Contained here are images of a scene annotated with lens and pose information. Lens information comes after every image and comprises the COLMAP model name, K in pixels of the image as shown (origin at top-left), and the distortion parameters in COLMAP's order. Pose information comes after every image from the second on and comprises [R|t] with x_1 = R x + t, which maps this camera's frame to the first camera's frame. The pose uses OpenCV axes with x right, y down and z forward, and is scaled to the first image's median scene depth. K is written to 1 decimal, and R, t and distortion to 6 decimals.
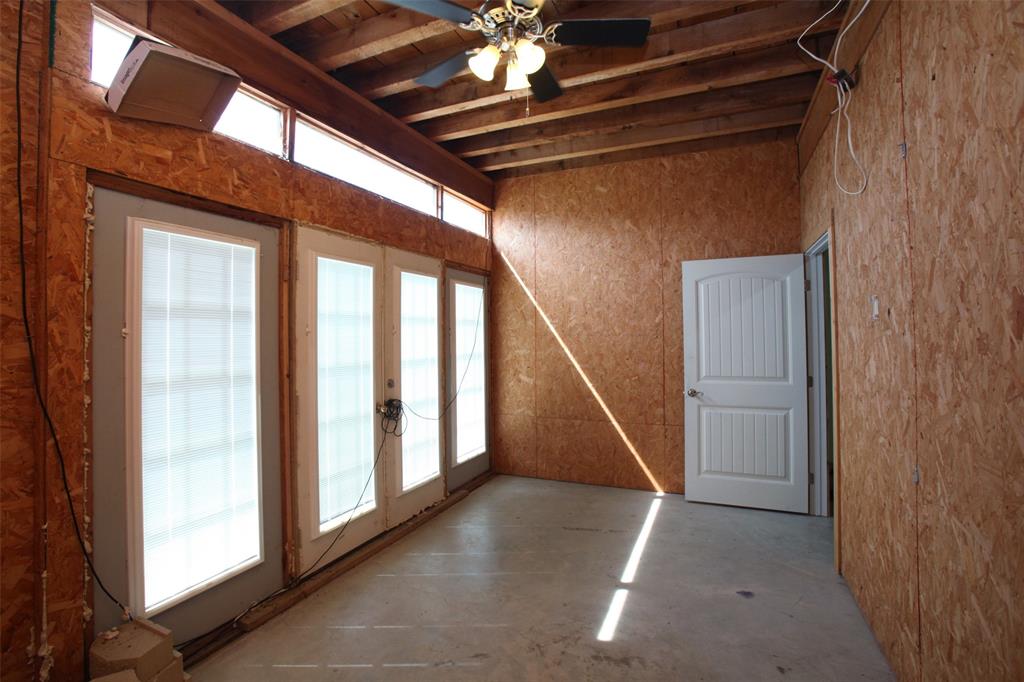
lens RADIAL K [[470.4, 0, 502.7], [0, 470.4, 335.9], [0, 0, 1]] dist [-0.067362, 0.028012]
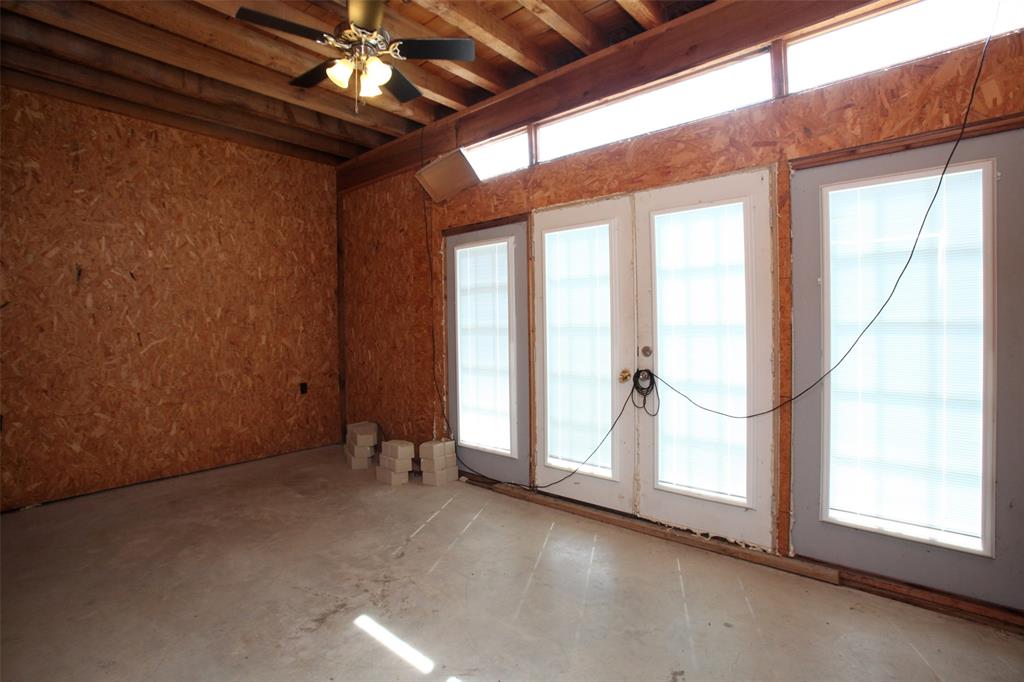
lens RADIAL K [[470.4, 0, 502.7], [0, 470.4, 335.9], [0, 0, 1]] dist [-0.067362, 0.028012]
pose [[-0.258188, 0.039318, -0.965294, 0.818710], [0.017954, 0.999194, 0.035897, 0.048244], [0.965928, -0.008062, -0.258686, 1.221993]]
